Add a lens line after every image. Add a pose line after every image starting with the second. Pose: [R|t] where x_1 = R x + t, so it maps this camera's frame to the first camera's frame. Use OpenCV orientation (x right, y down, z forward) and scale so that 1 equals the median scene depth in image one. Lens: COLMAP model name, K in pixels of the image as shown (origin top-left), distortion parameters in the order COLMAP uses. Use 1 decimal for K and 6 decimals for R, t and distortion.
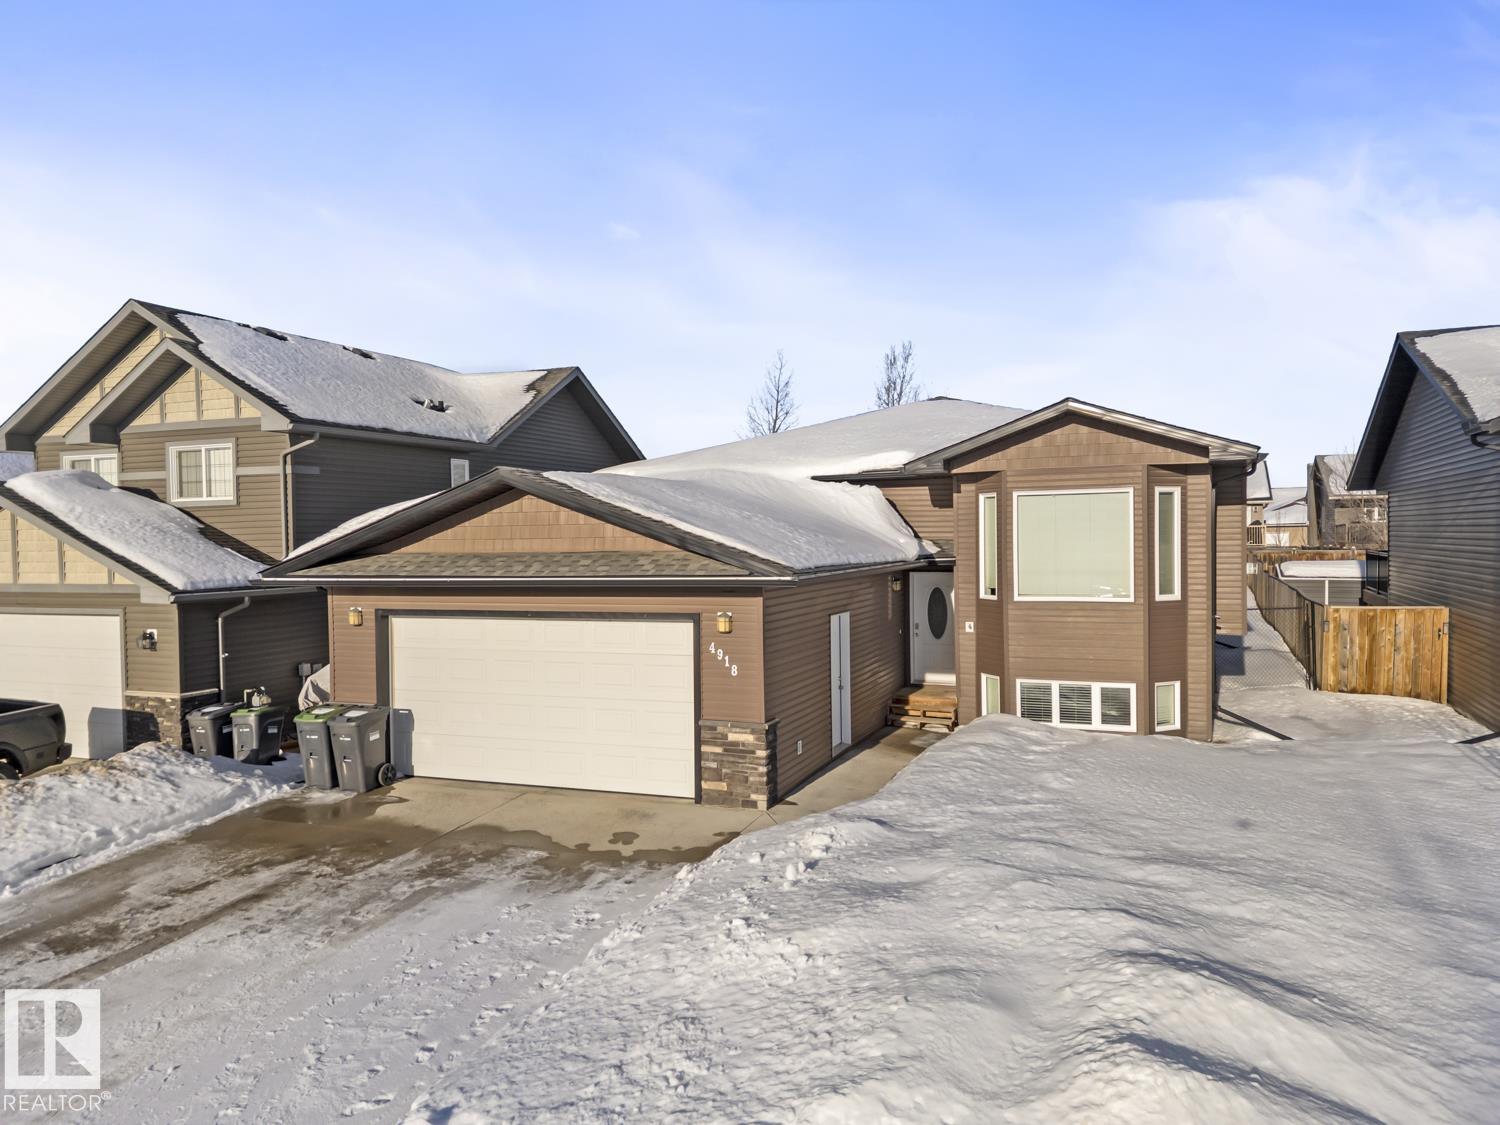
lens RADIAL K [[1045.7, 0, 749.8], [0, 1045.7, 562.9], [0, 0, 1]] dist [0.070817, -0.060648]
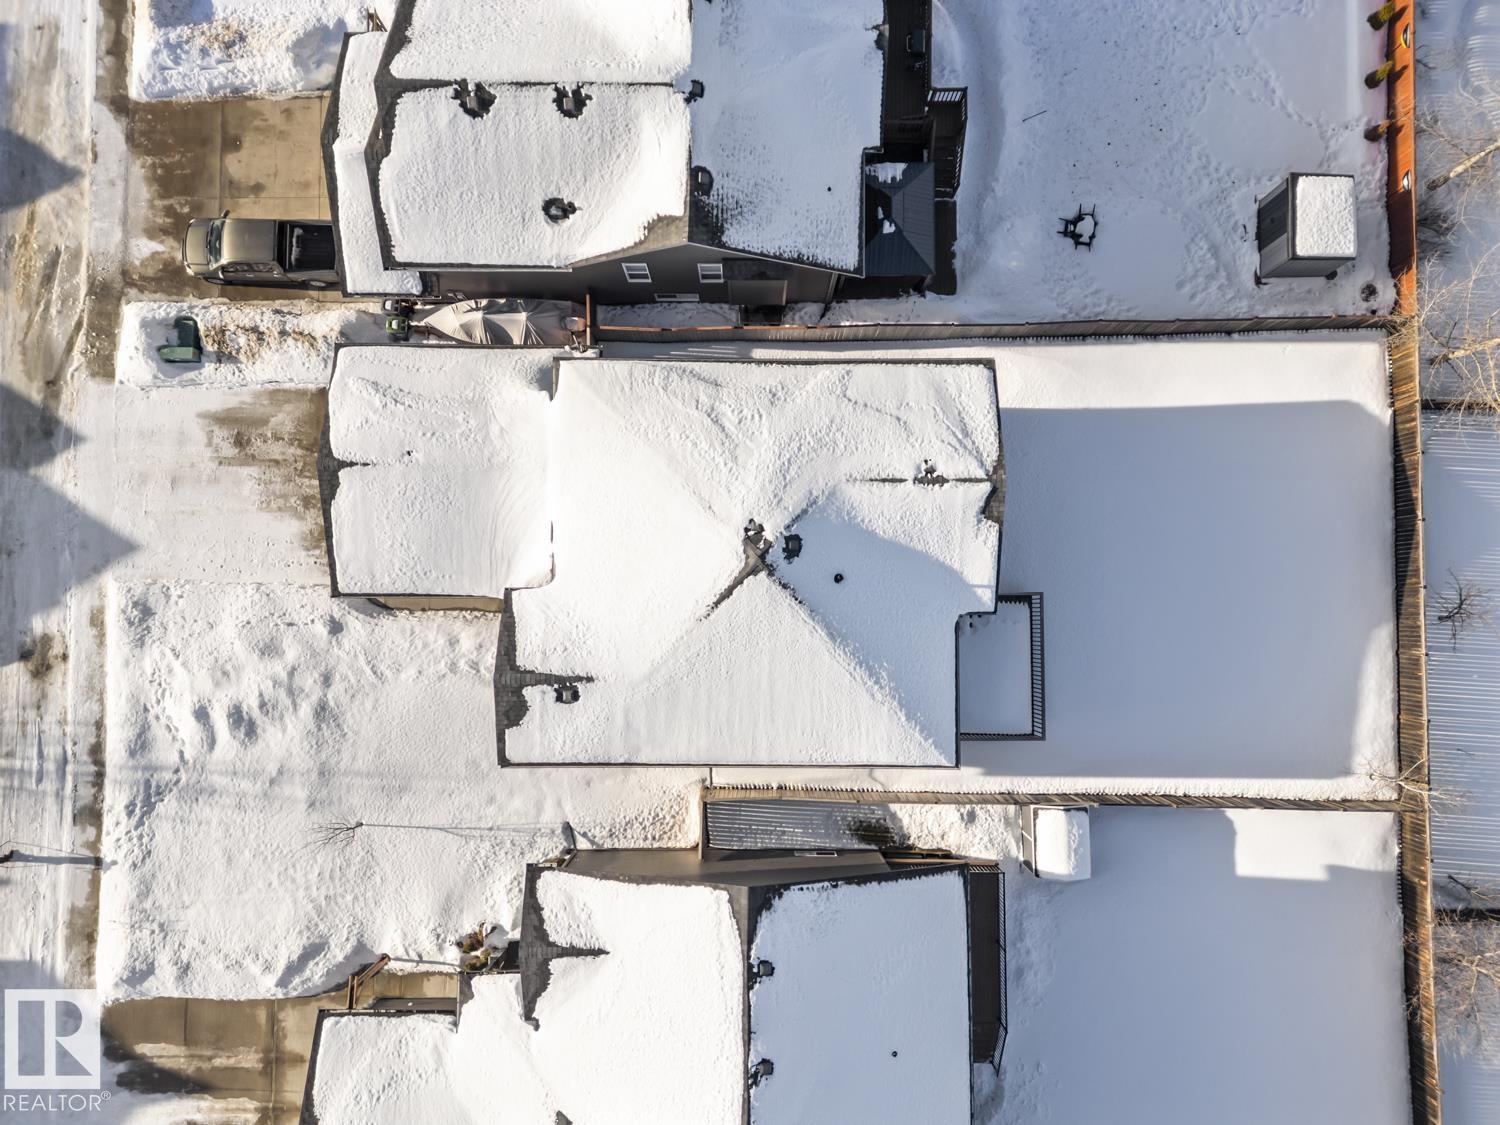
lens RADIAL K [[1045.7, 0, 745.0], [0, 1045.7, 562.0], [0, 0, 1]] dist [0.070817, -0.060648]
pose [[0.370189, 0.928162, -0.038395, 0.399069], [-0.020560, 0.049507, 0.998562, -2.371475], [0.928729, -0.368868, 0.037410, 1.642352]]
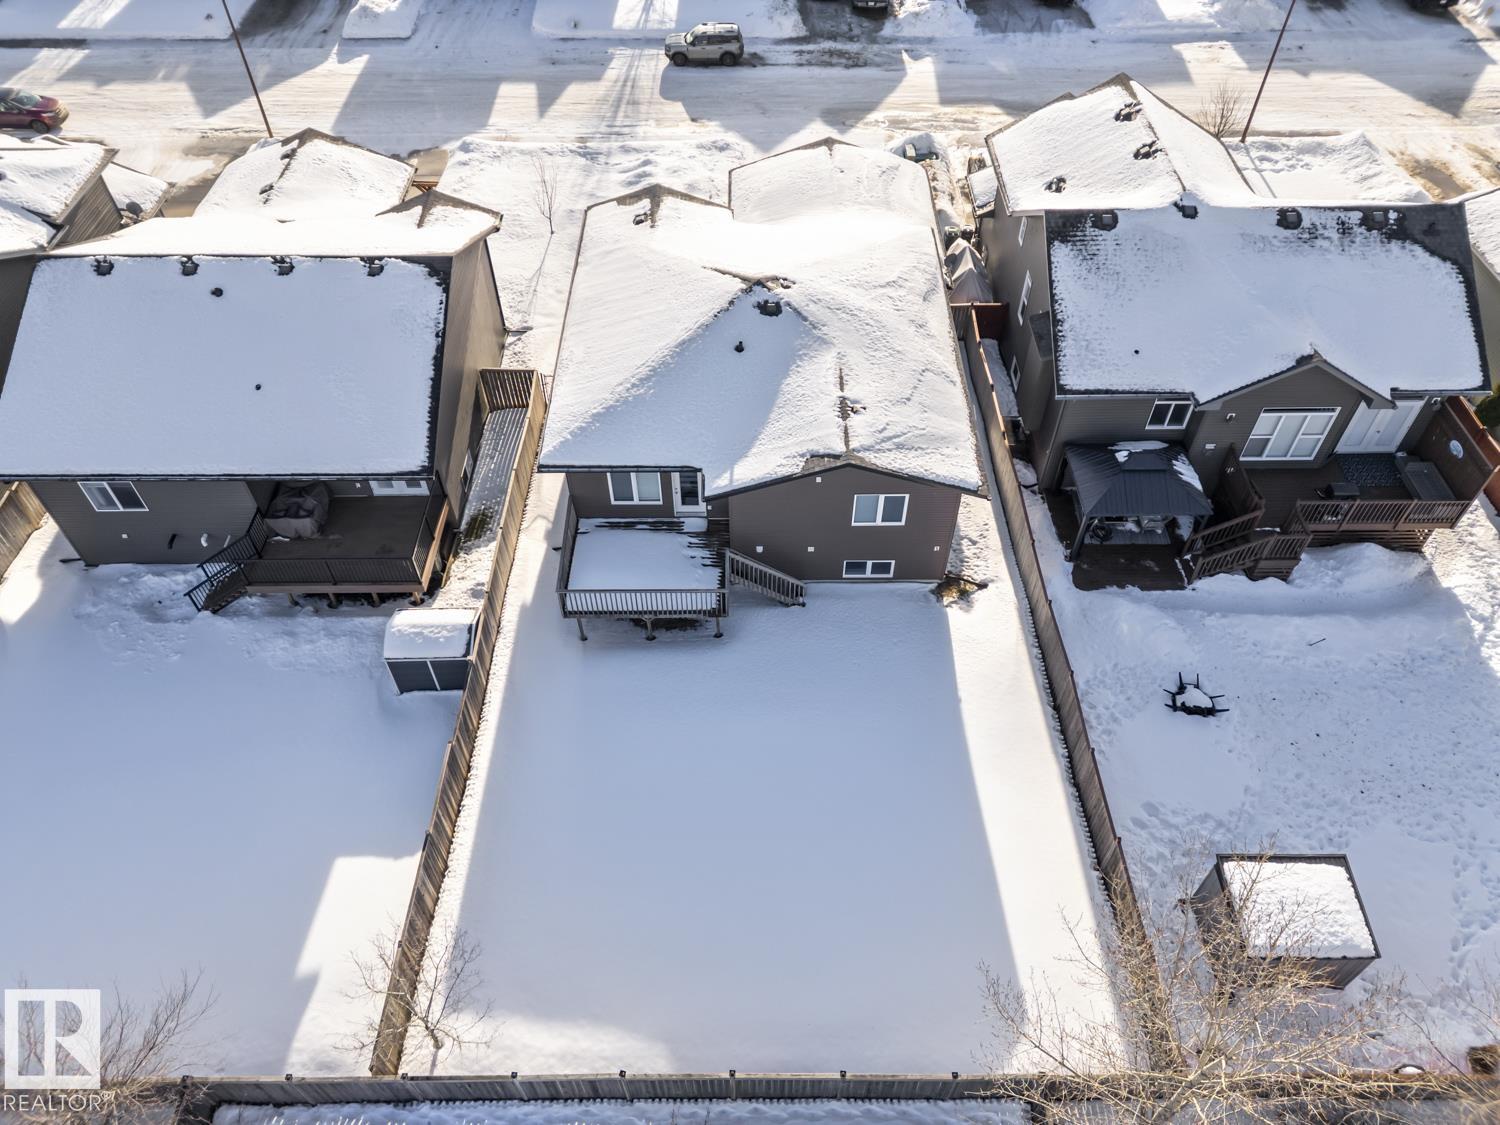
lens RADIAL K [[1045.7, 0, 750.2], [0, 1045.7, 553.5], [0, 0, 1]] dist [0.070817, -0.060648]
pose [[-0.926610, 0.289659, -0.239775, 1.050022], [0.006054, 0.649068, 0.760707, -1.573860], [0.375976, 0.703426, -0.603186, 3.531163]]
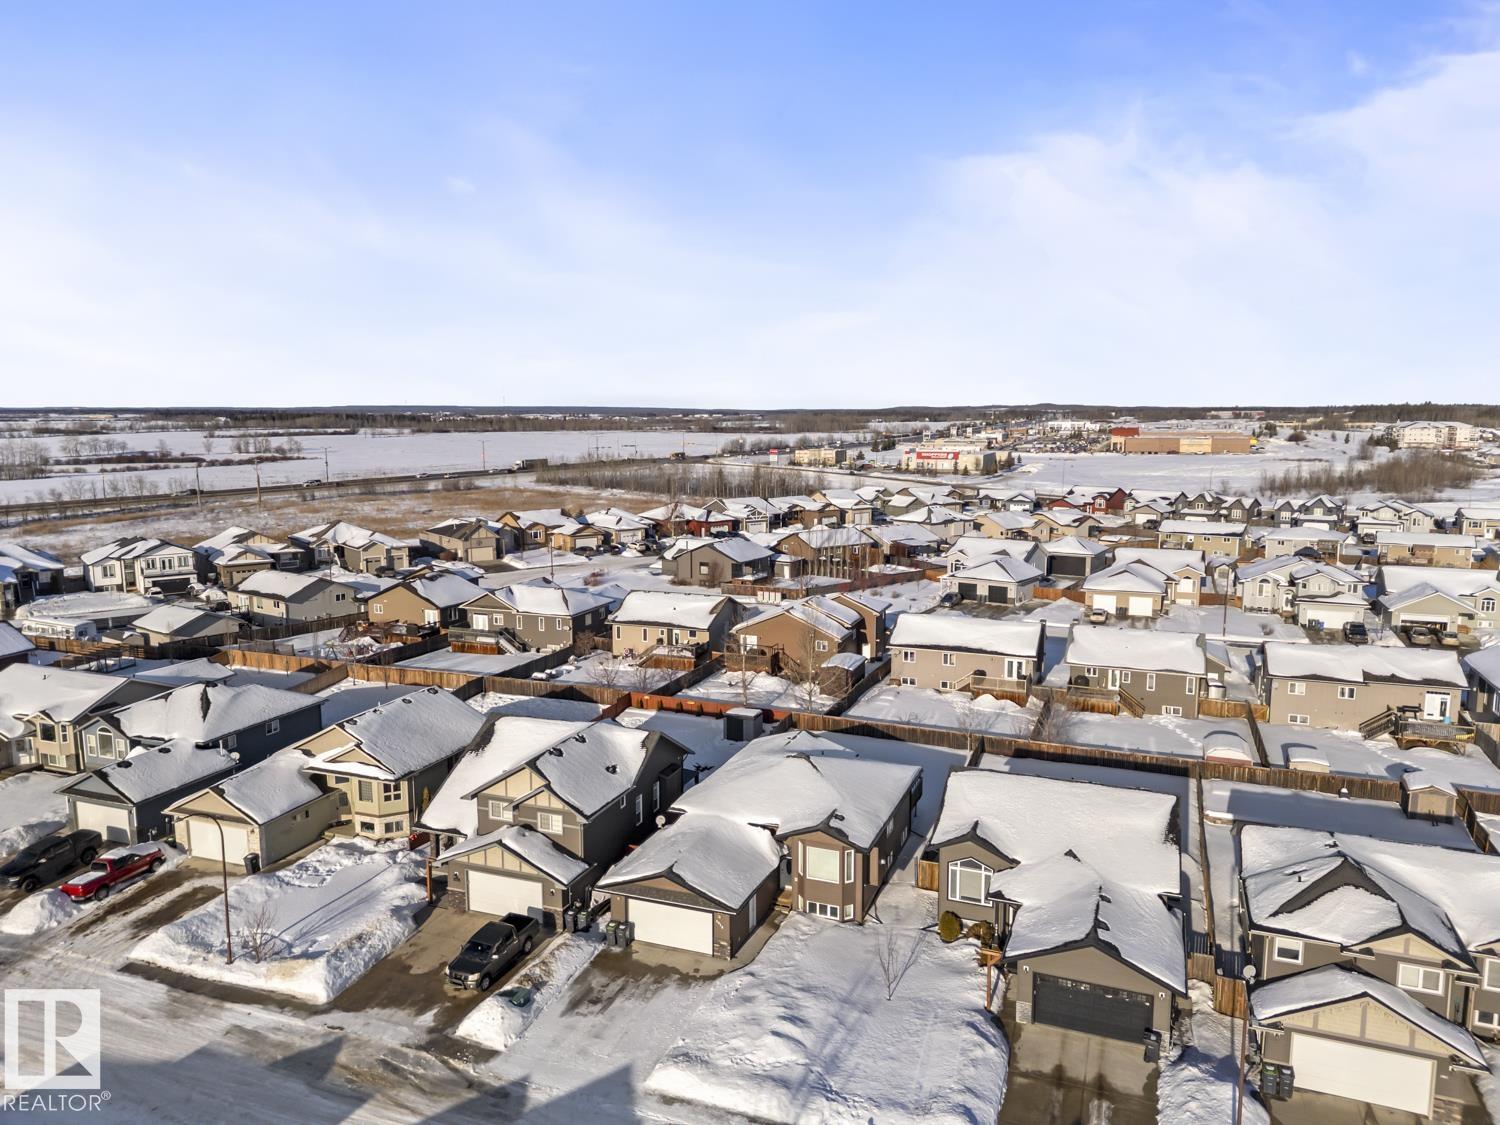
lens RADIAL K [[1045.7, 0, 750.9], [0, 1045.7, 562.6], [0, 0, 1]] dist [0.070817, -0.060648]
pose [[0.999859, 0.009494, 0.013860, 0.023901], [-0.011095, 0.992657, 0.120457, -1.651307], [-0.012615, -0.120594, 0.992622, -2.662464]]
